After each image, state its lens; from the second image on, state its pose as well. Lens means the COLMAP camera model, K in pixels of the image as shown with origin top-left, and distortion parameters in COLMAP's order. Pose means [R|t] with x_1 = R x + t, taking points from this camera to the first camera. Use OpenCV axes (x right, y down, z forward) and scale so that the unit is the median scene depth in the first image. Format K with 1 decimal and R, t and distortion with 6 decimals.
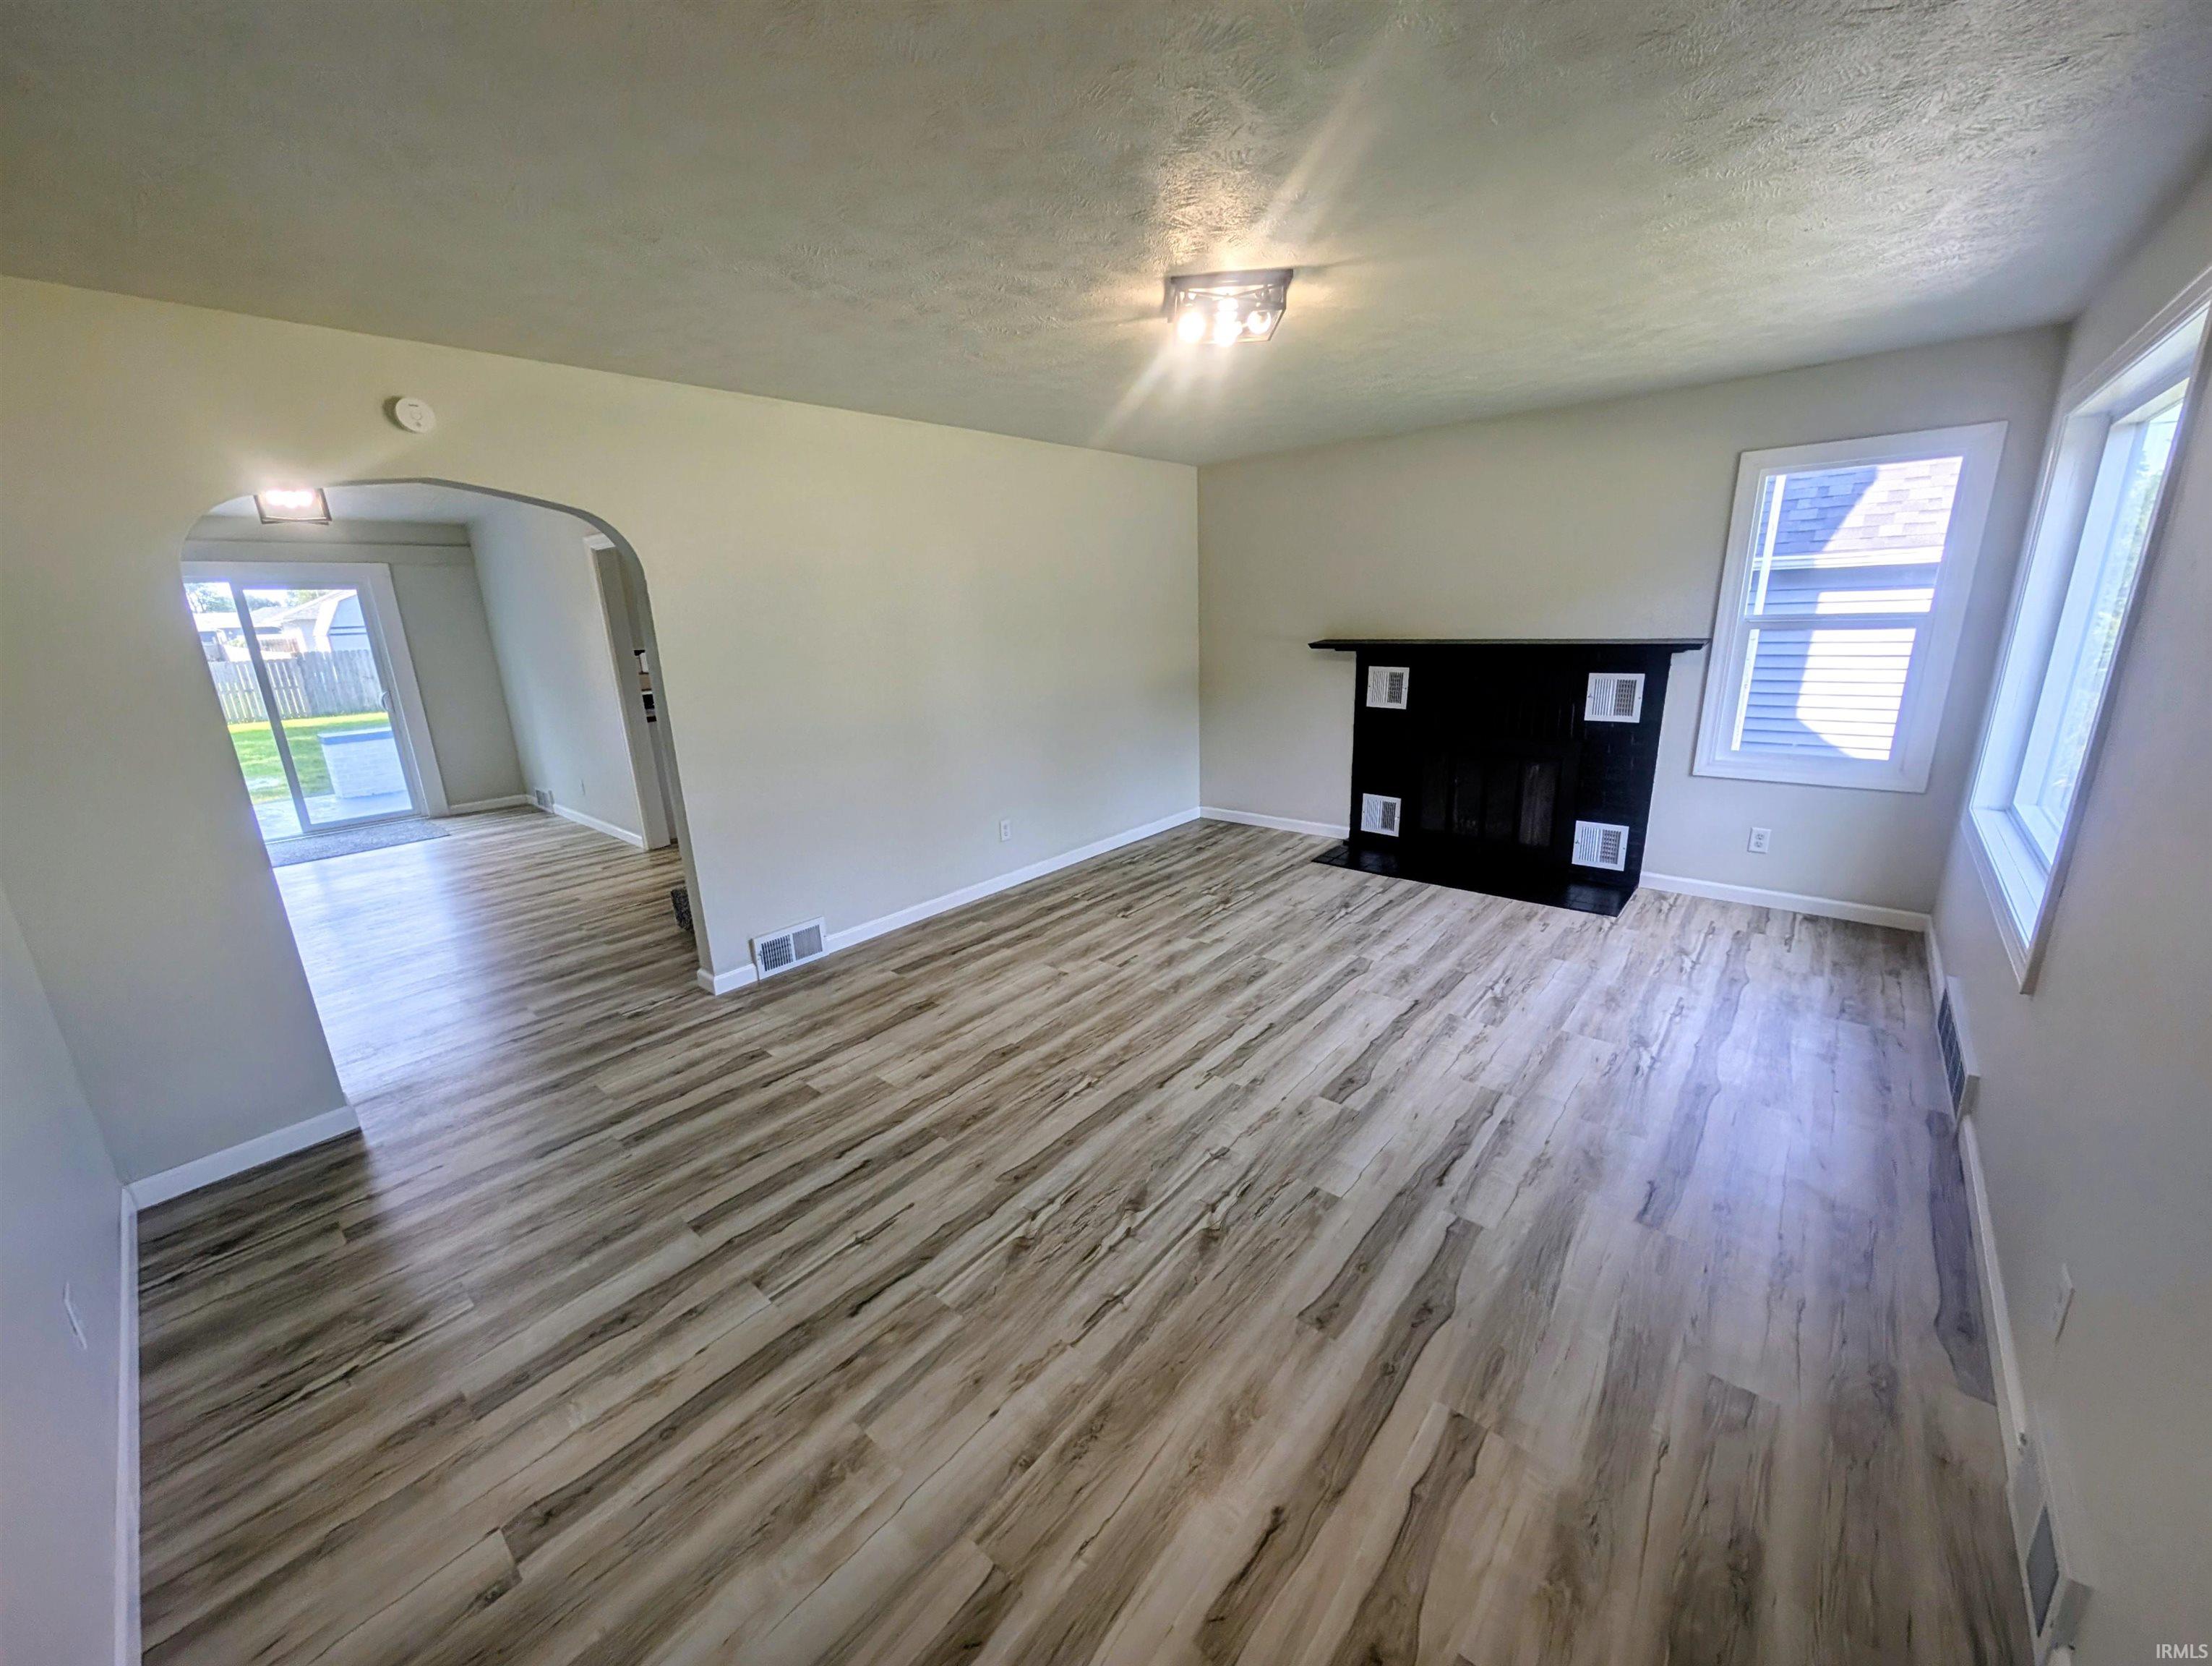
lens RADIAL K [[836.2, 0, 1098.4], [0, 836.2, 838.0], [0, 0, 1]] dist [0.004078, 0.000266]
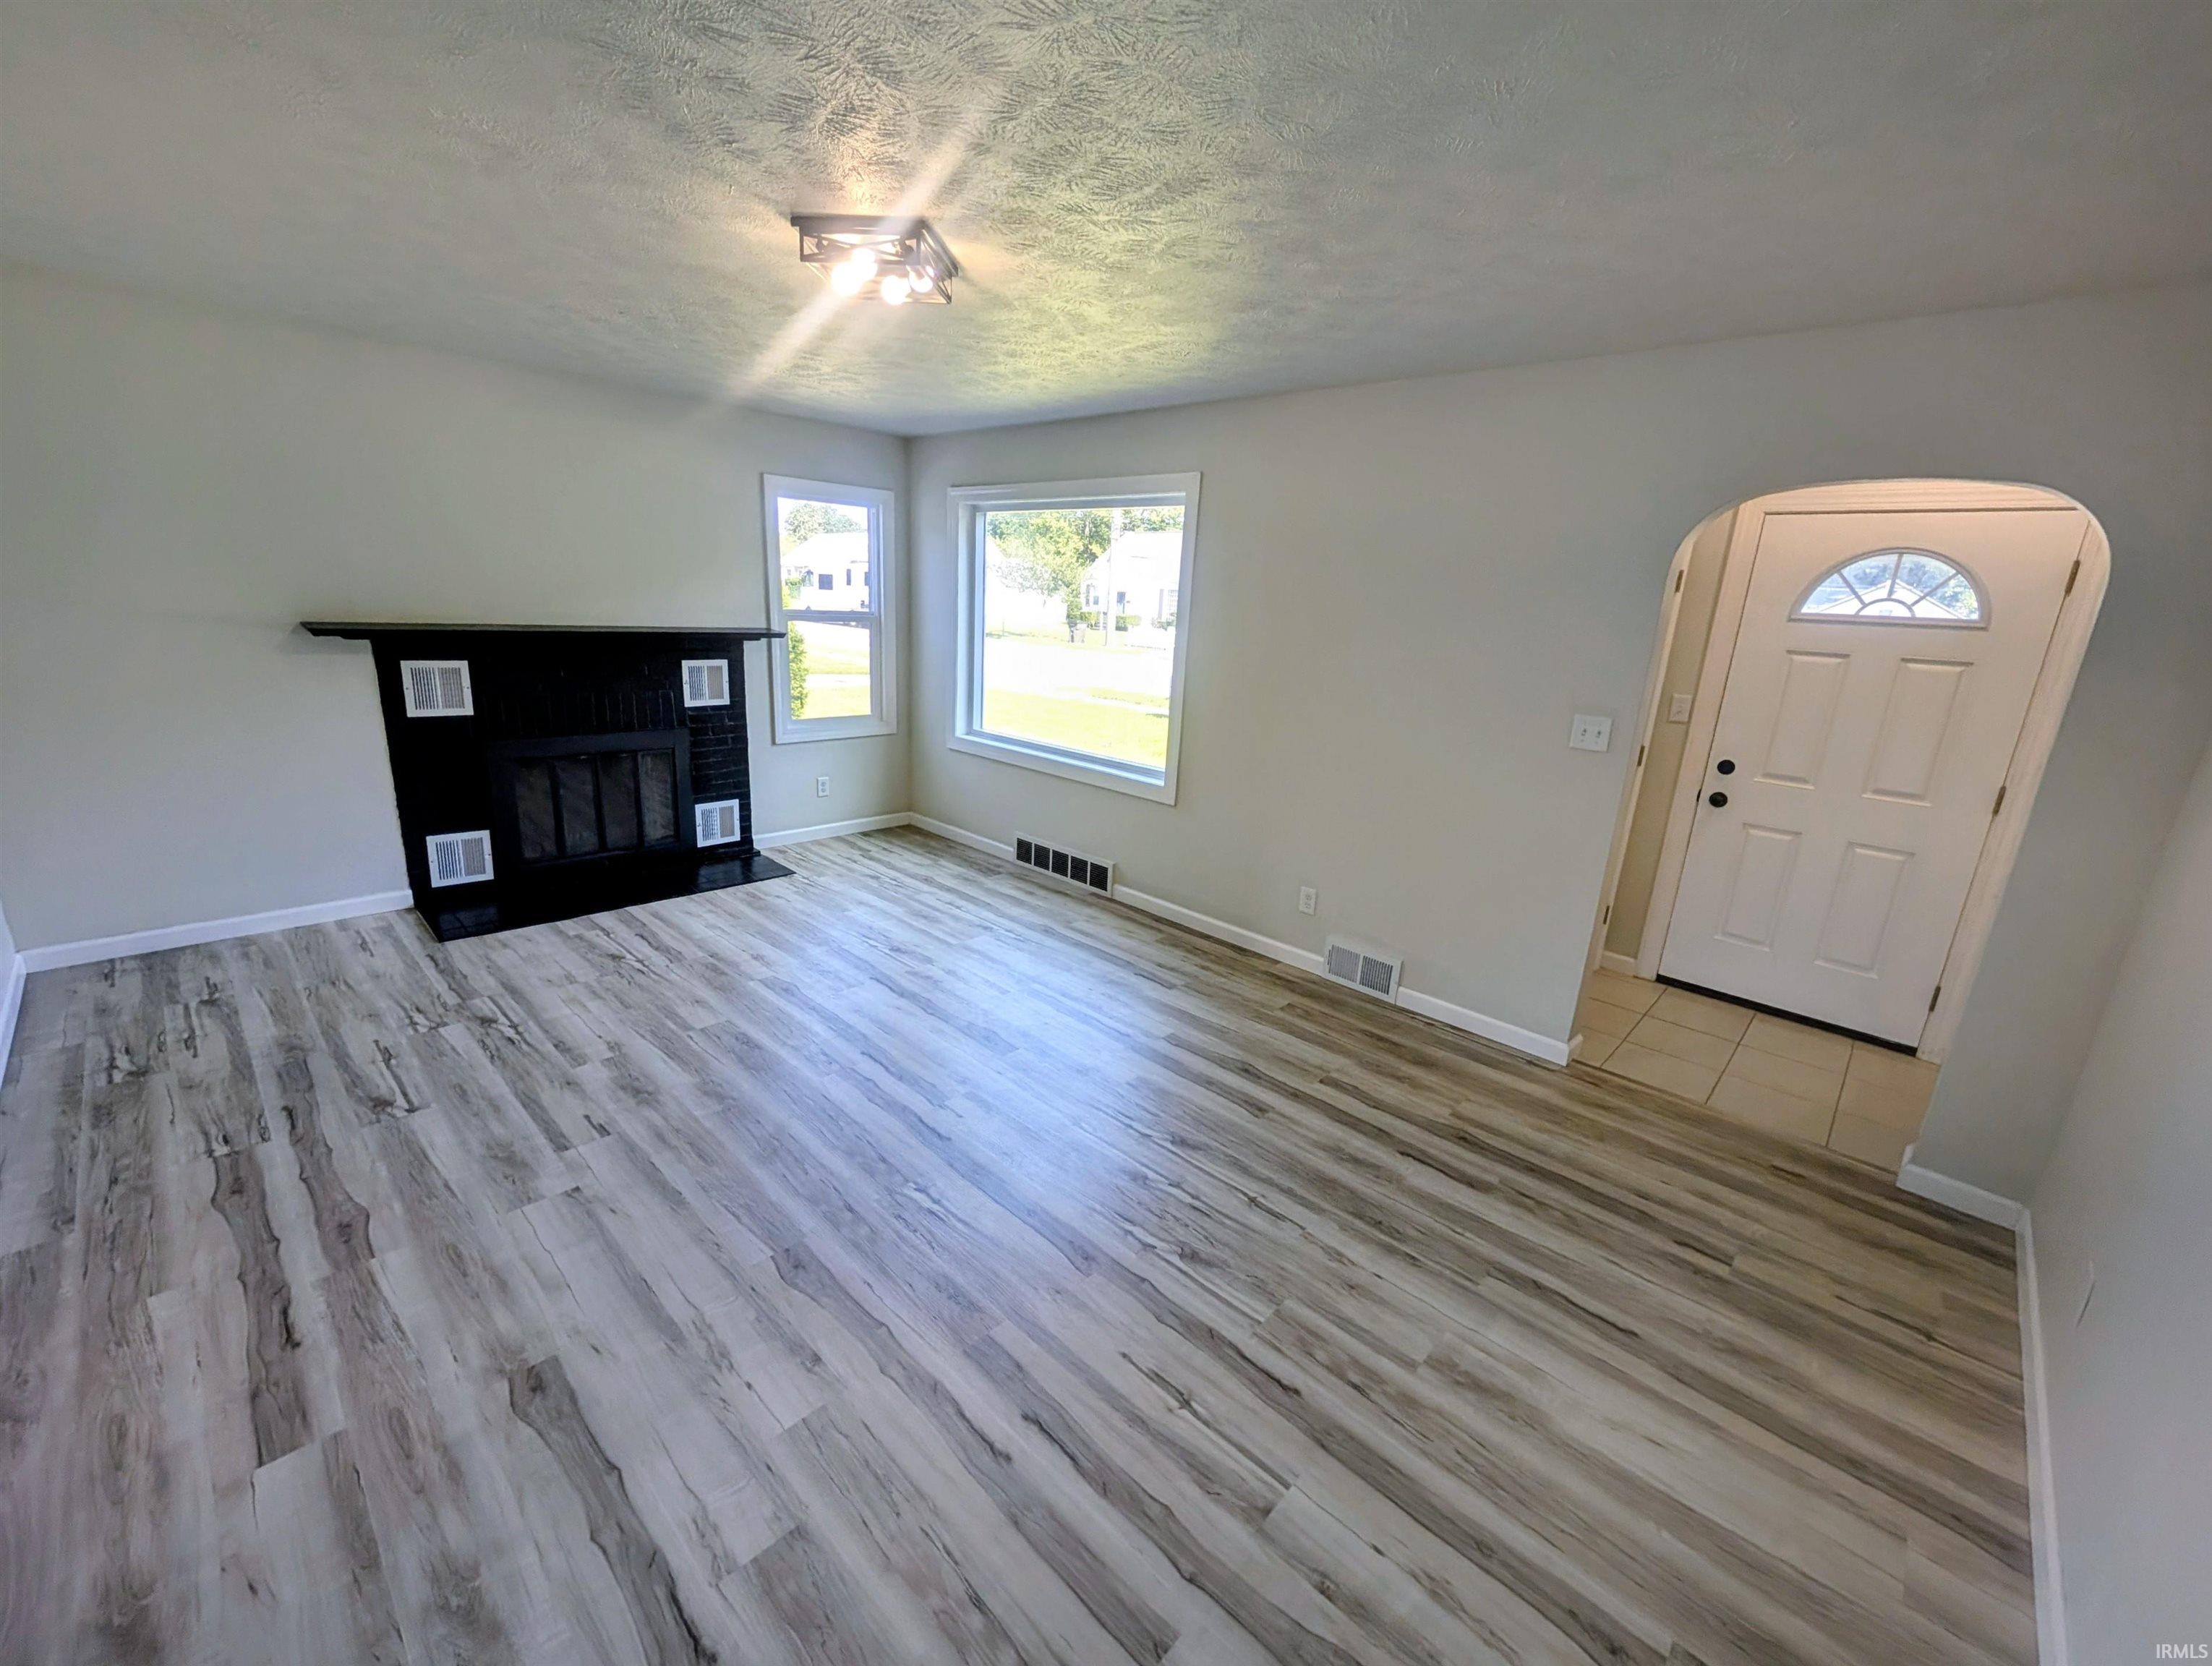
lens RADIAL K [[891.1, 0, 1098.7], [0, 891.1, 833.3], [0, 0, 1]] dist [-0.001429, -0.000242]
pose [[0.048112, -0.219603, 0.974402, -0.530623], [0.214180, 0.955109, 0.204679, -0.117735], [-0.975609, 0.198850, 0.092986, 0.481805]]
